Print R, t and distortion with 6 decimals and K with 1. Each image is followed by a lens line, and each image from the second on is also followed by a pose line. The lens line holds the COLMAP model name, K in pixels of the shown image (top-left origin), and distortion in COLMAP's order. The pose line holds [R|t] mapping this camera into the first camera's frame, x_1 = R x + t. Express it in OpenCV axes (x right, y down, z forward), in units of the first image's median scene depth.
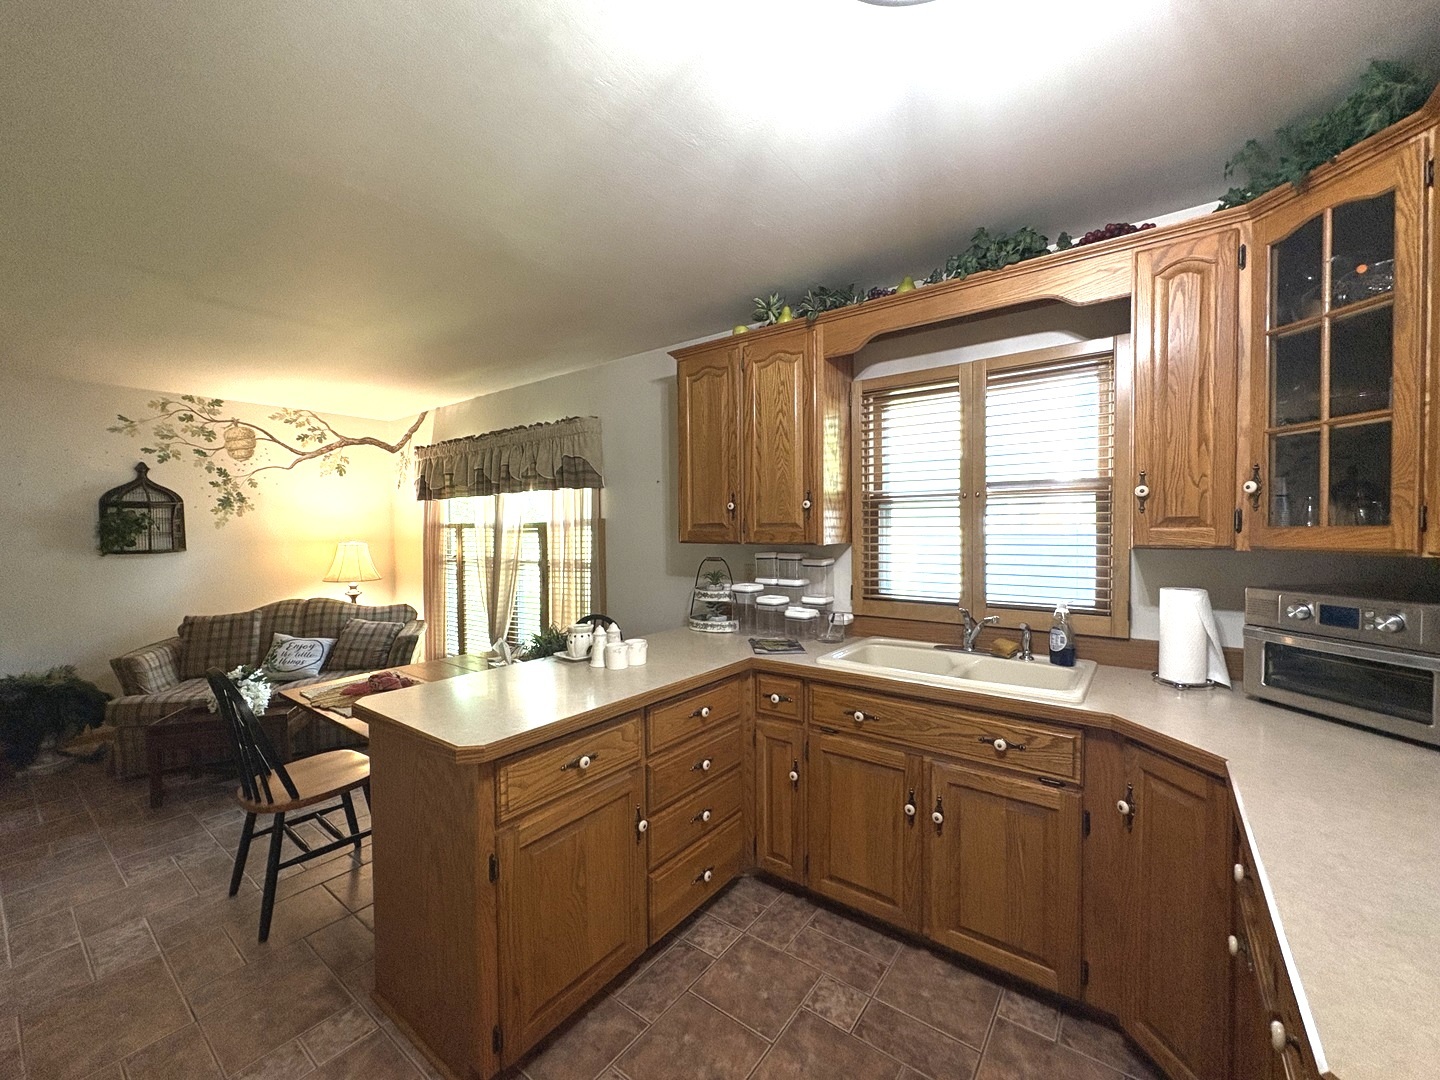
lens RADIAL K [[572.7, 0, 718.7], [0, 572.7, 544.8], [0, 0, 1]] dist [0.000113, 0.000658]
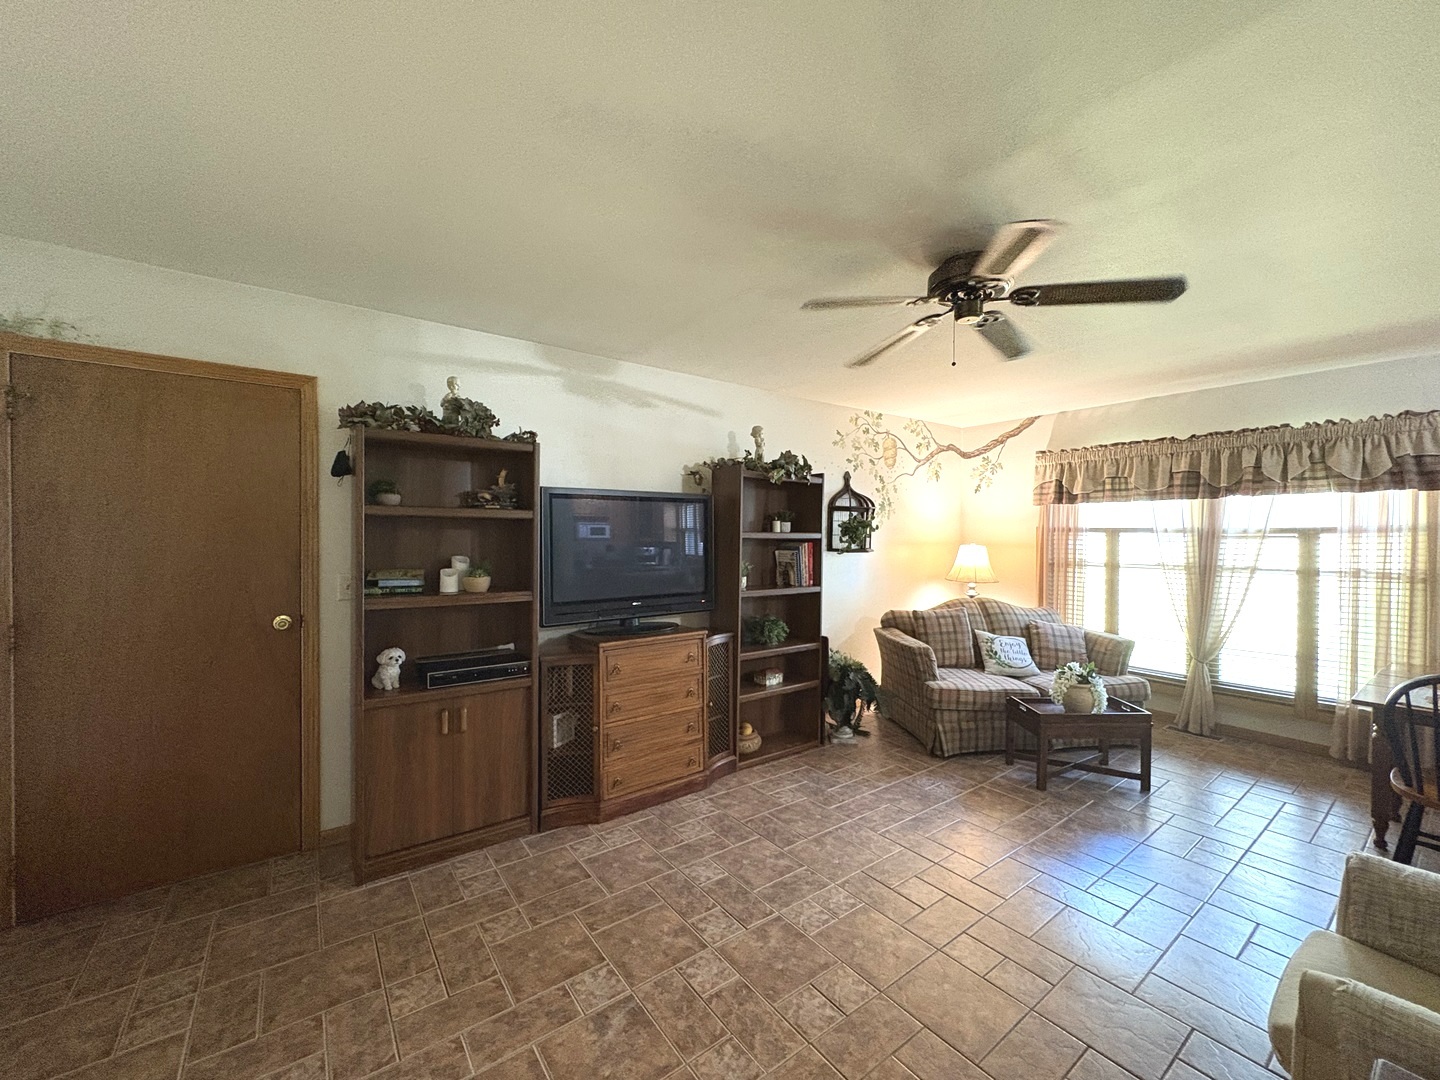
lens RADIAL K [[572.7, 0, 716.9], [0, 572.7, 533.7], [0, 0, 1]] dist [0.000113, 0.000658]
pose [[0.962351, 0.010482, -0.271607, -1.664856], [-0.017627, 0.999559, -0.023879, 0.017206], [0.271237, 0.027768, 0.962112, -0.258171]]
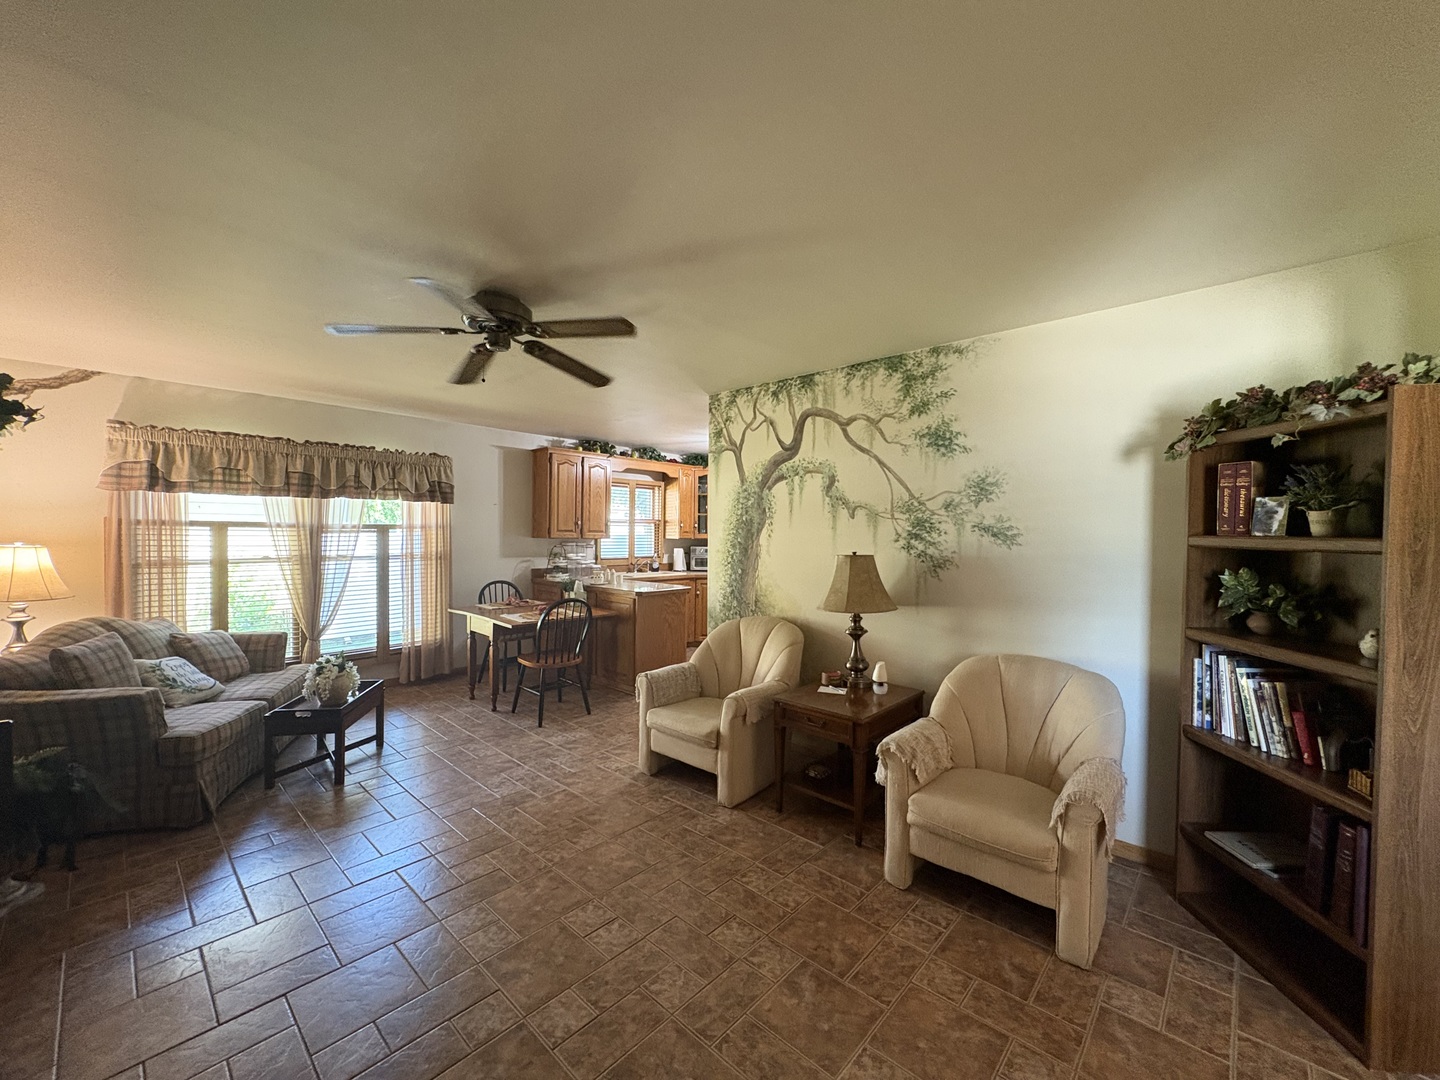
lens RADIAL K [[572.7, 0, 718.7], [0, 572.7, 534.6], [0, 0, 1]] dist [0.000113, 0.000658]
pose [[0.096486, 0.004370, 0.995325, -2.565236], [0.017460, 0.999829, -0.006083, 0.006640], [-0.995181, 0.017965, 0.096393, 0.229654]]
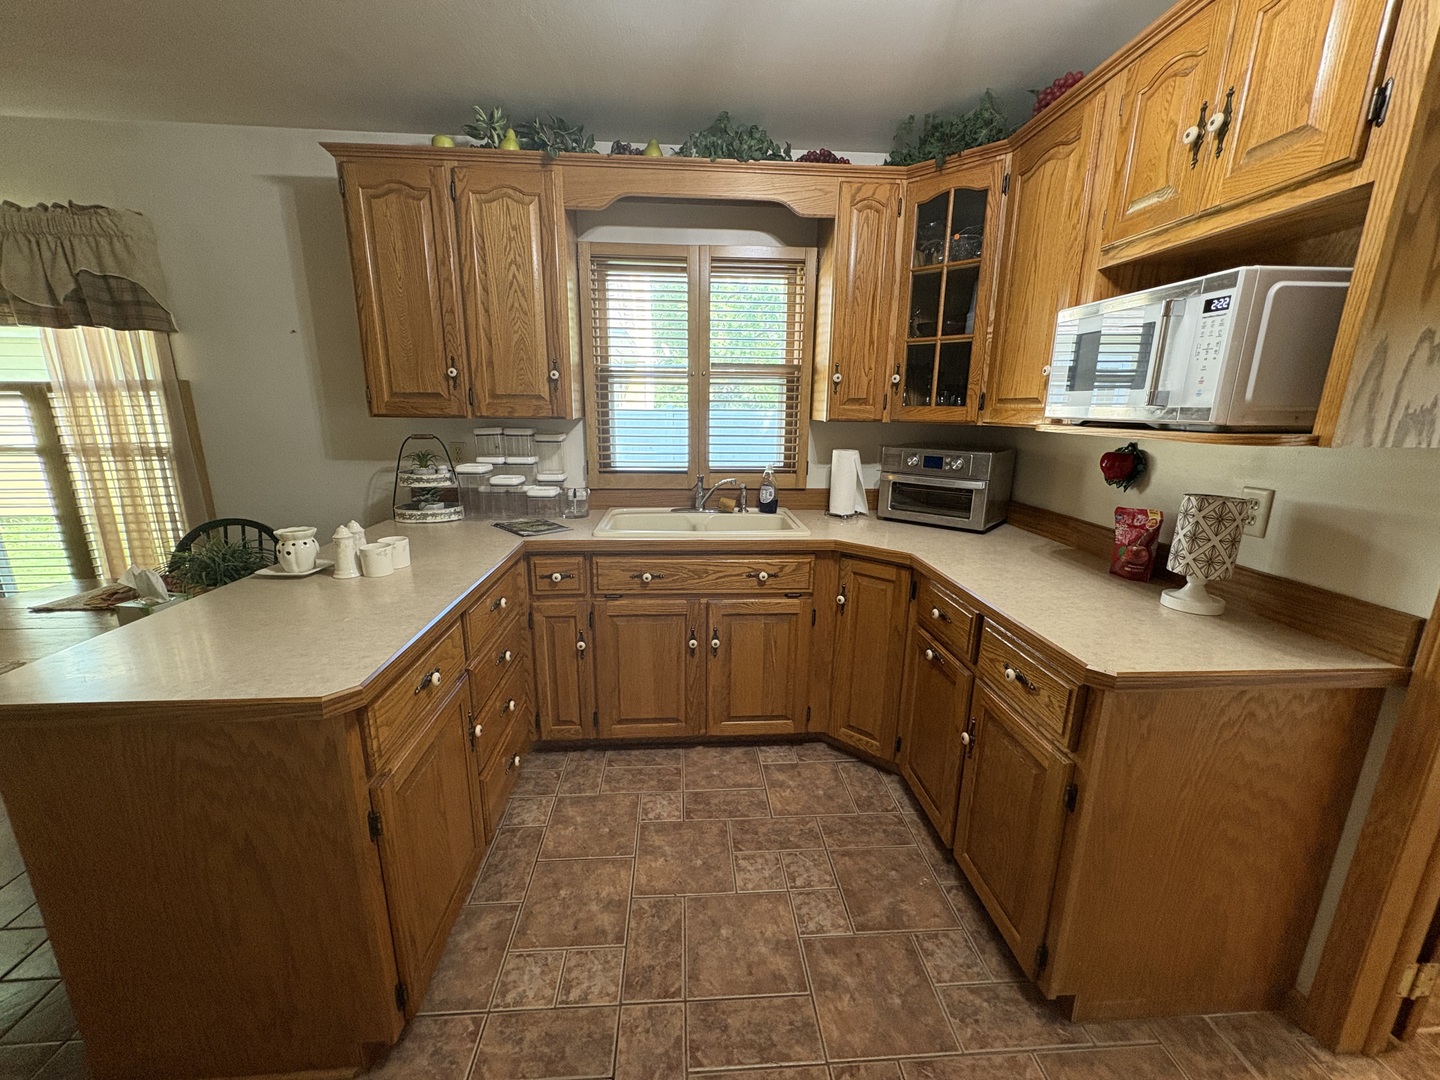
lens RADIAL K [[572.7, 0, 715.3], [0, 572.7, 543.9], [0, 0, 1]] dist [0.000113, 0.000658]
pose [[0.756595, -0.138430, 0.639062, -0.295217], [0.002268, 0.977883, 0.209139, 0.004965], [-0.653880, -0.156784, 0.740176, 0.090113]]
